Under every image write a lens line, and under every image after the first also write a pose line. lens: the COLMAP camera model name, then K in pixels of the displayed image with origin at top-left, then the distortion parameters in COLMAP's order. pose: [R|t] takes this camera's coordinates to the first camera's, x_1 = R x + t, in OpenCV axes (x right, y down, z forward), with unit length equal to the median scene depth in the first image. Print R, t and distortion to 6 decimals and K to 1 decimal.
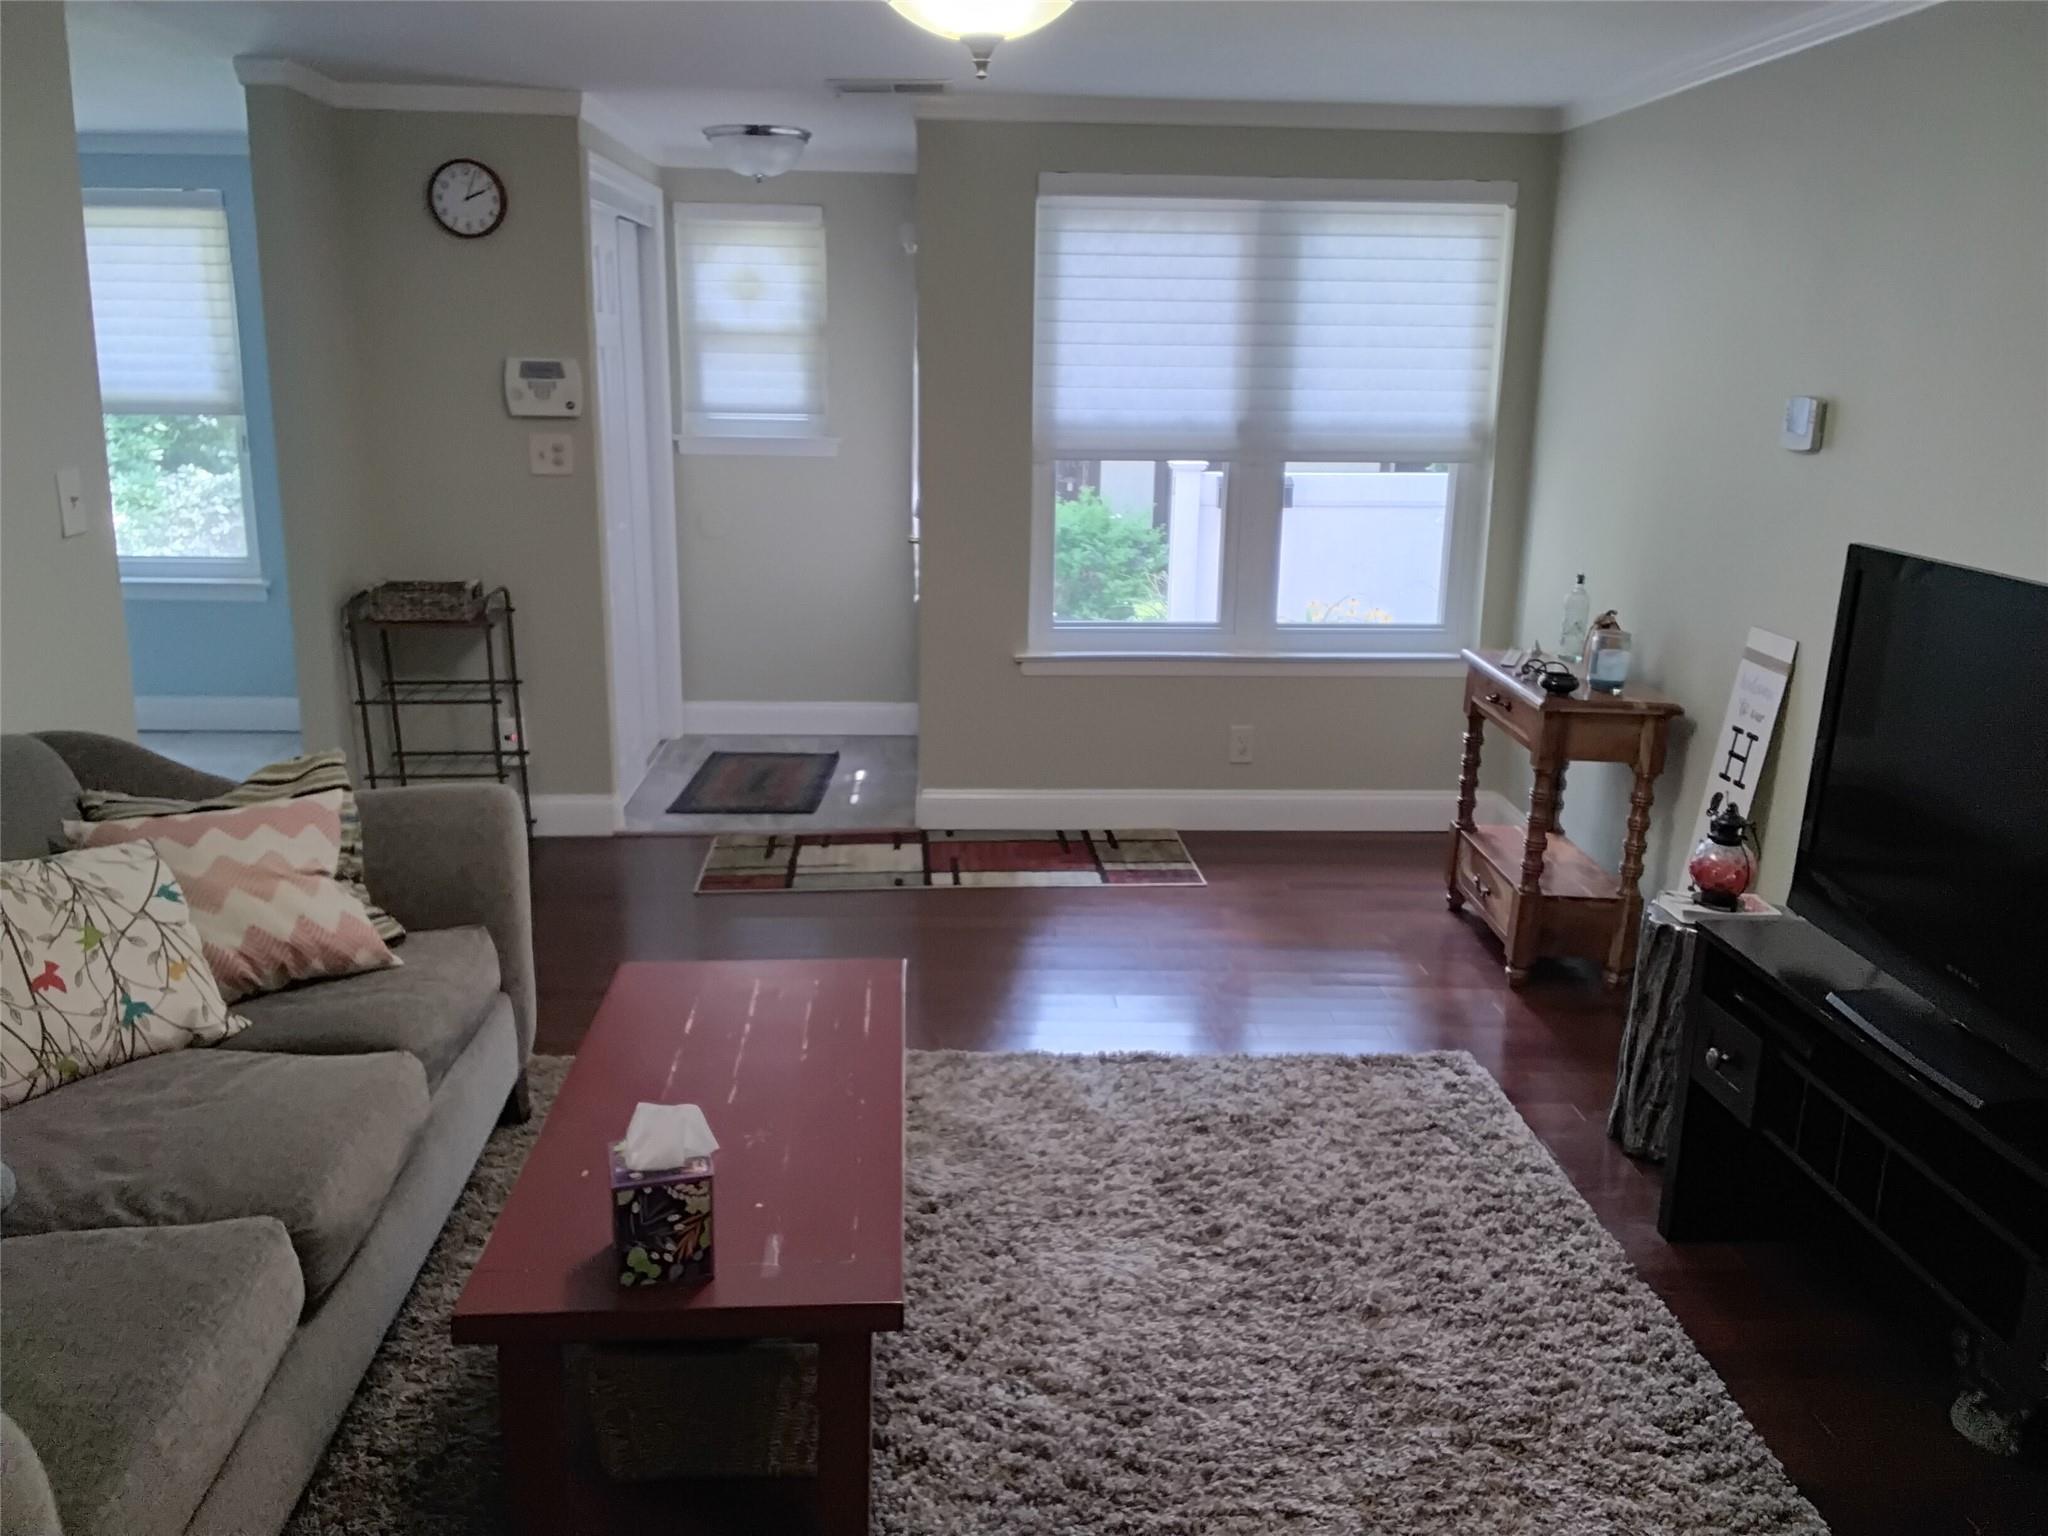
lens RADIAL K [[1635.3, 0, 1024.0], [0, 1635.3, 768.0], [0, 0, 1]] dist [0.100157, -0.162450]
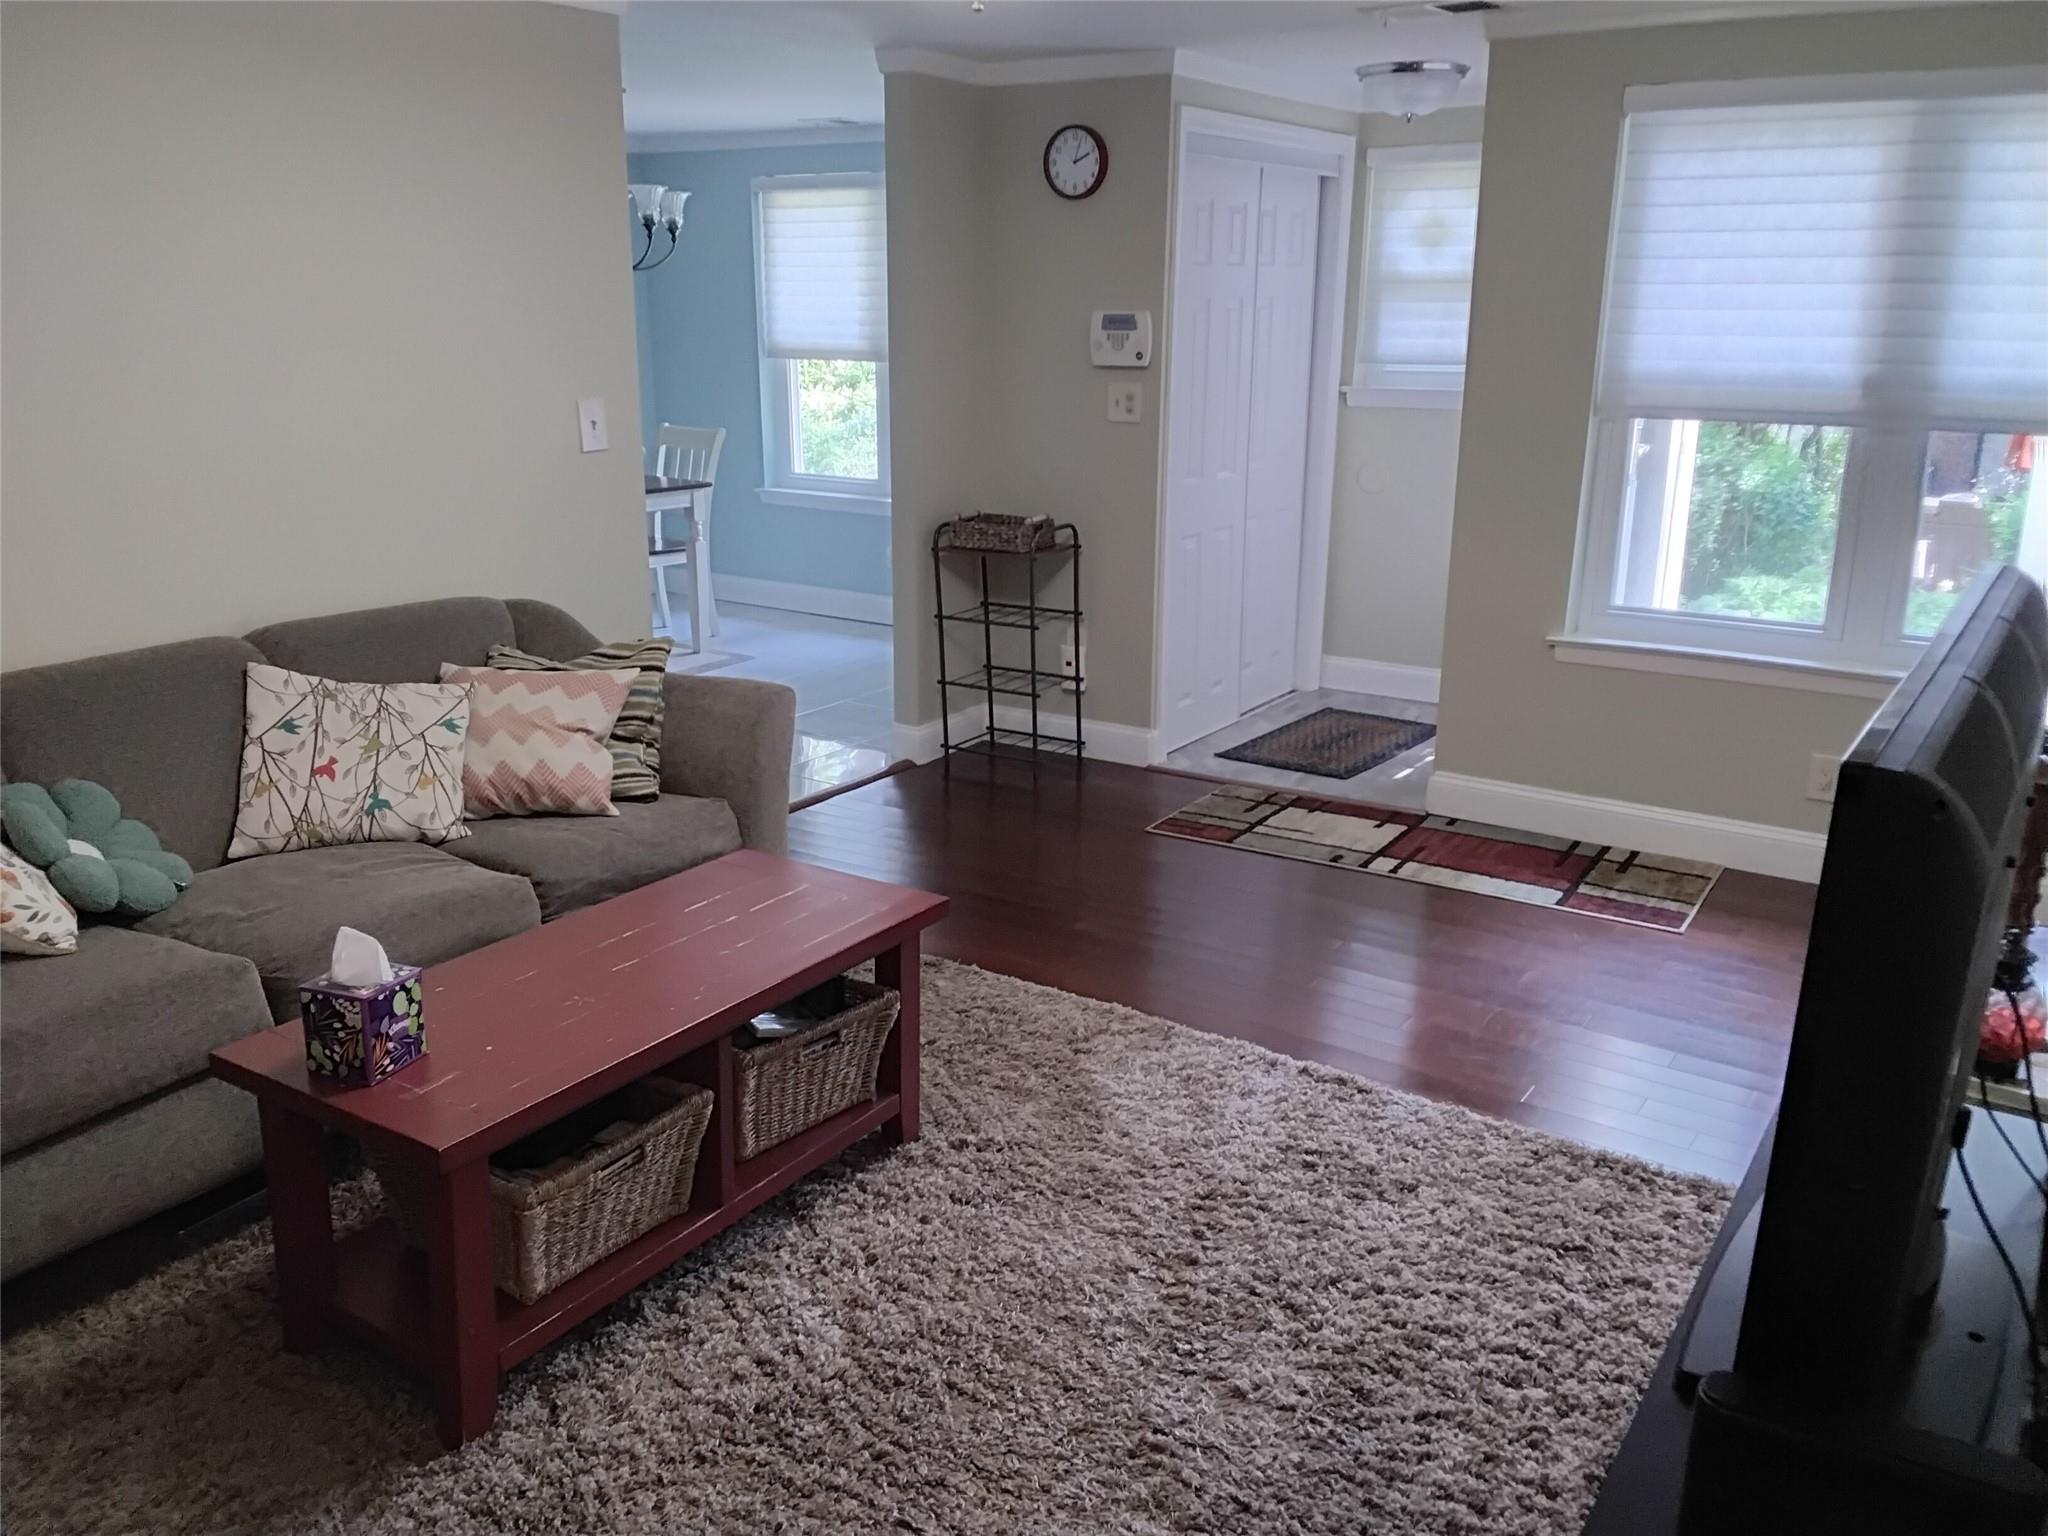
lens RADIAL K [[1617.1, 0, 1024.0], [0, 1617.1, 768.0], [0, 0, 1]] dist [0.122620, -0.210200]
pose [[0.796823, 0.156054, -0.583713, 0.322170], [-0.140270, 0.987455, 0.072511, -0.025382], [0.587705, 0.024099, 0.808716, 0.124520]]
